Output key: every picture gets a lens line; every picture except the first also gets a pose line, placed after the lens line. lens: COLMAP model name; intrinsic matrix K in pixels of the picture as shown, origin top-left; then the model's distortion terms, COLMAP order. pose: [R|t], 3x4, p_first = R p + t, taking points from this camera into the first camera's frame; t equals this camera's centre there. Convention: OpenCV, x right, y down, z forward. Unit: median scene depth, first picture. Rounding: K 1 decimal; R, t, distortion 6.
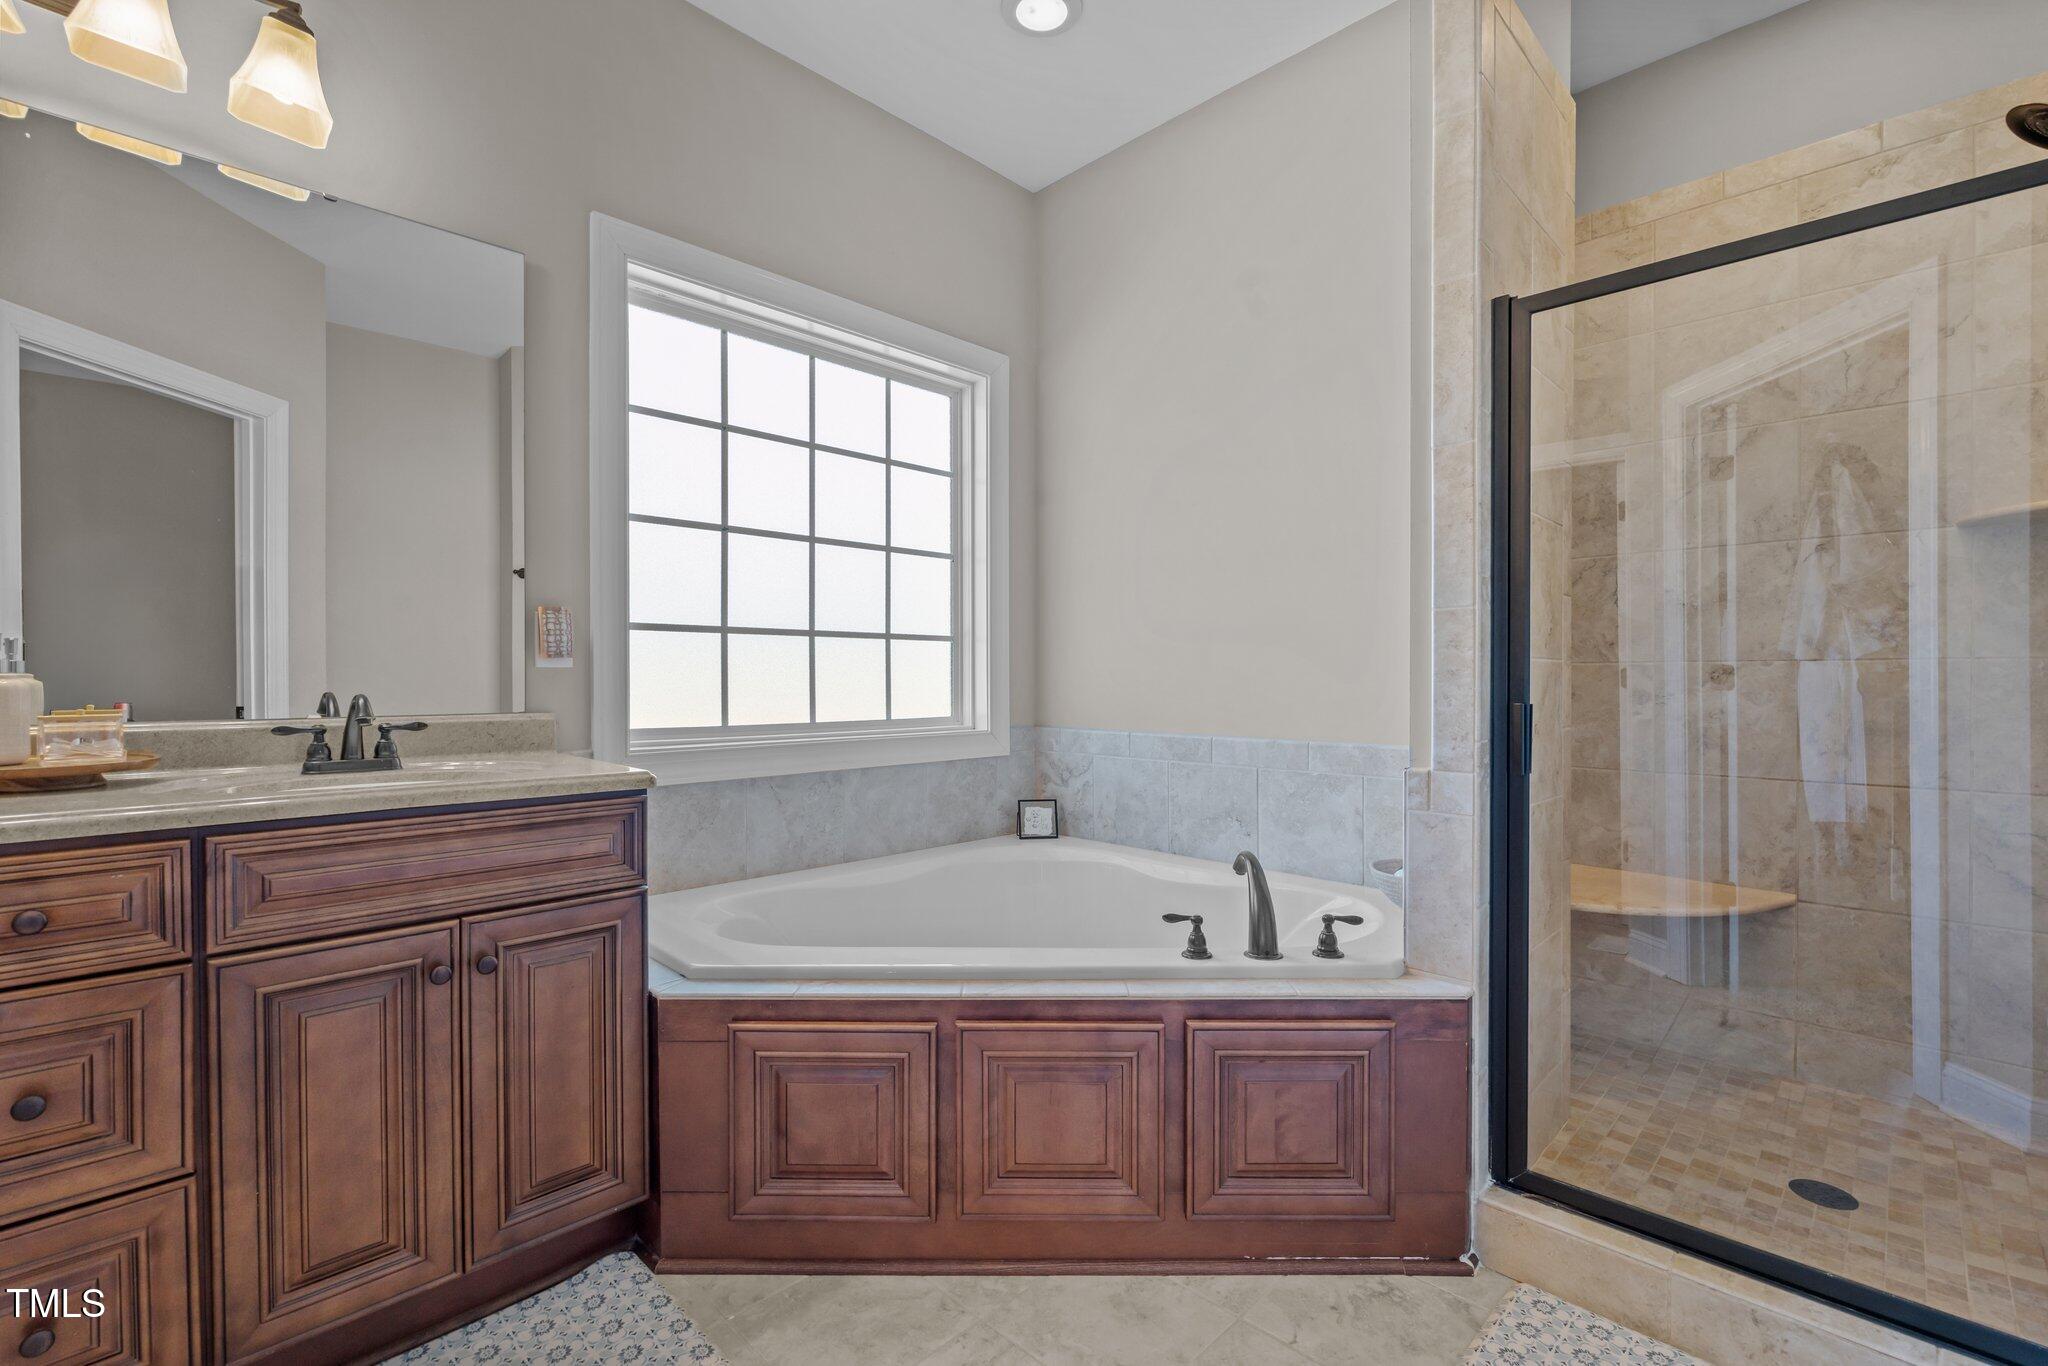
lens RADIAL K [[892.1, 0, 1026.5], [0, 892.1, 689.3], [0, 0, 1]] dist [-0.011524, -0.000536]
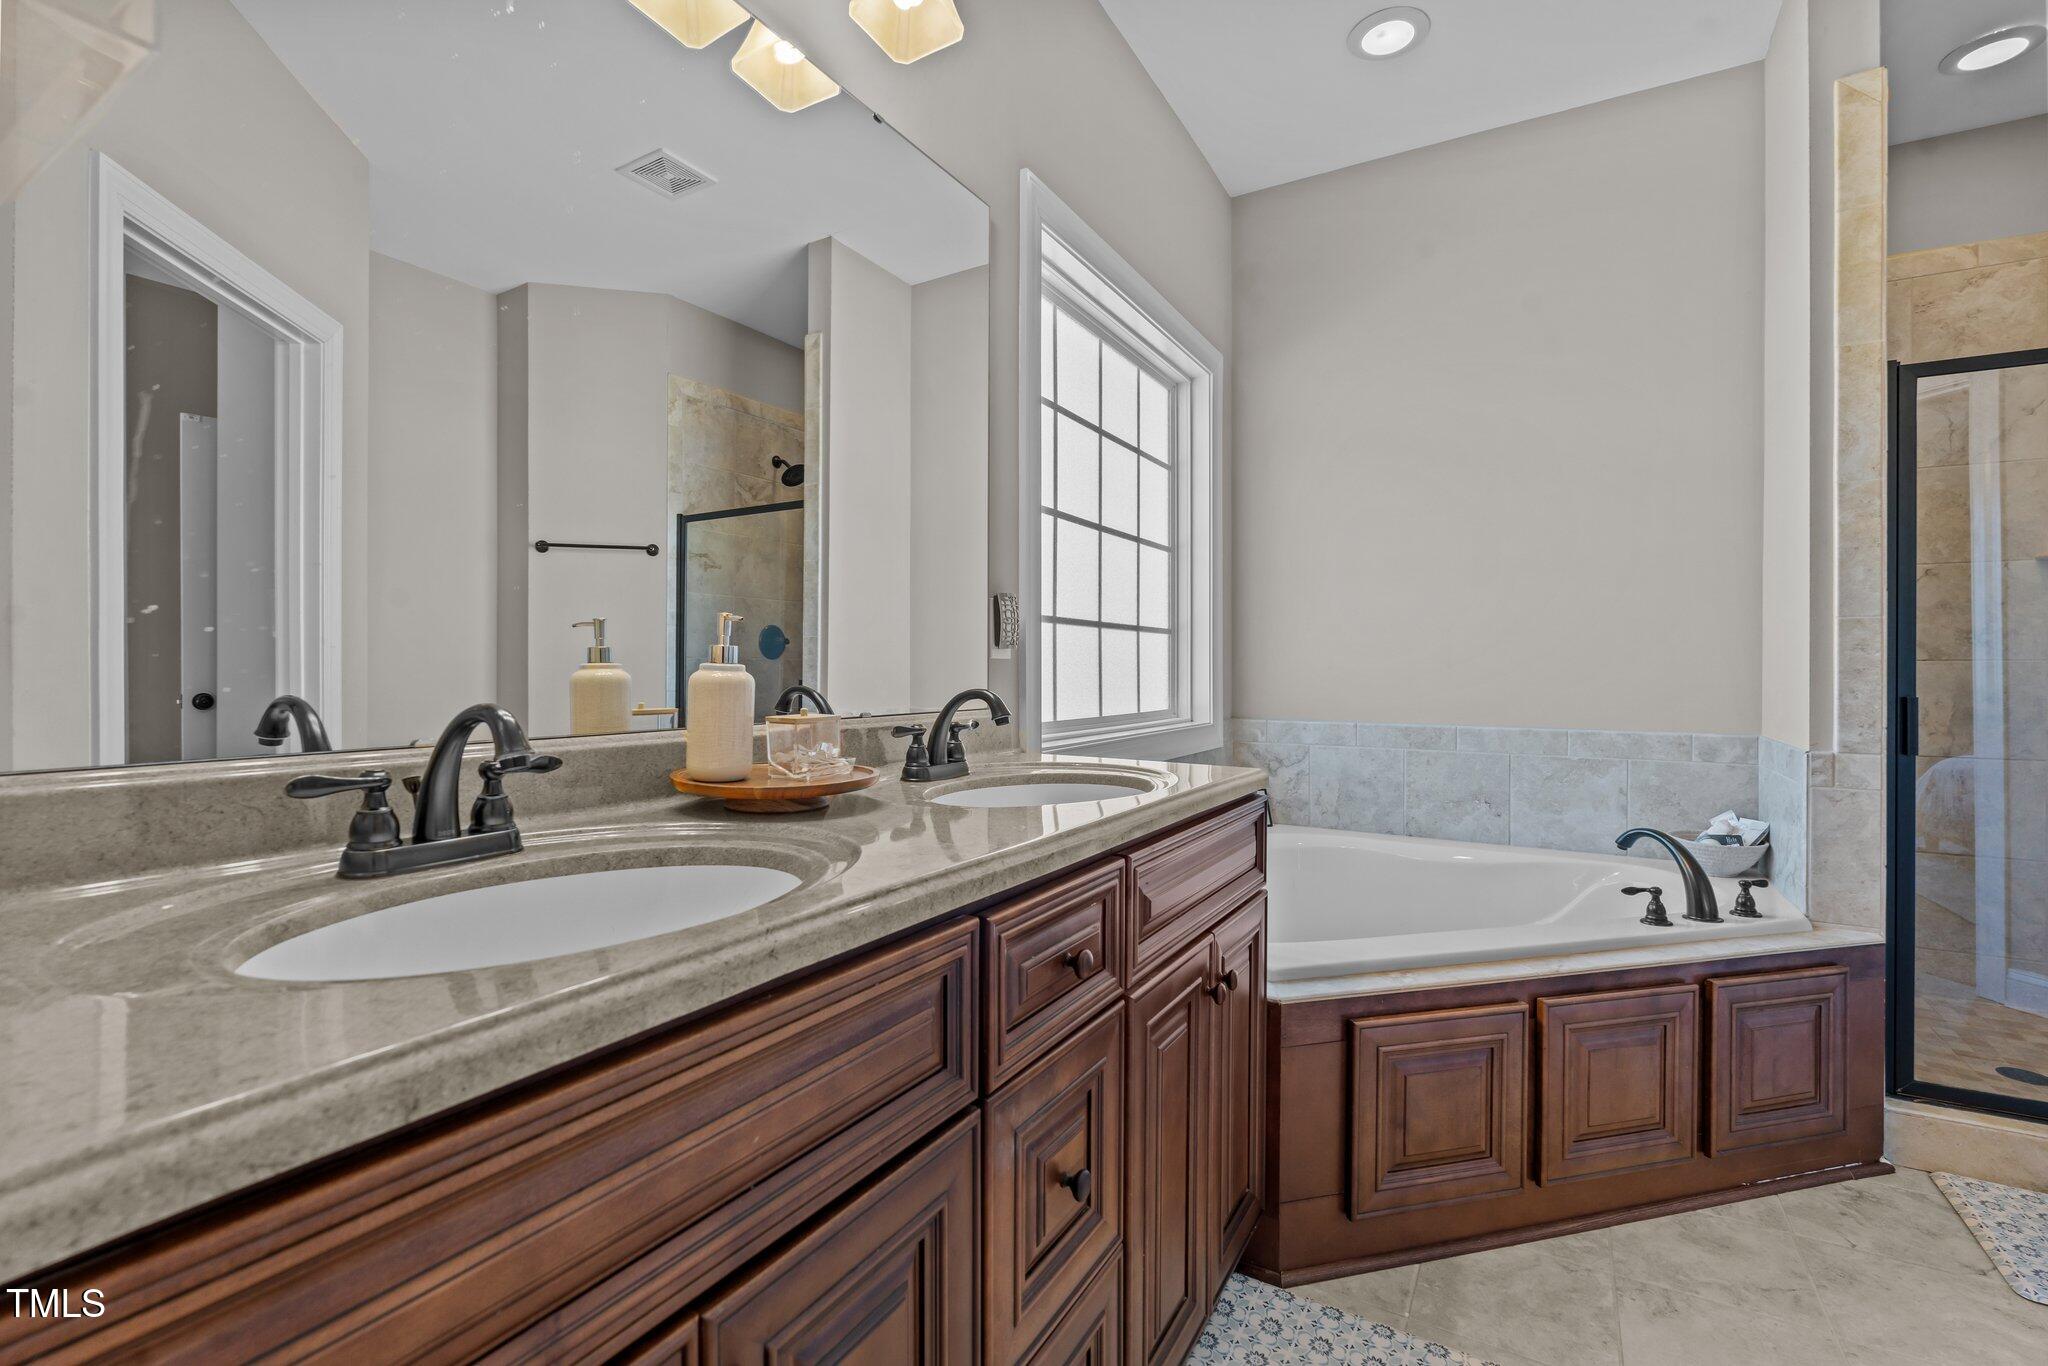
lens RADIAL K [[892.1, 0, 1032.4], [0, 892.1, 675.0], [0, 0, 1]] dist [-0.011524, -0.000536]
pose [[0.969560, 0.003914, 0.244822, -0.888484], [-0.002944, 0.999986, -0.004327, -0.005065], [-0.244836, 0.003474, 0.969558, 0.121441]]
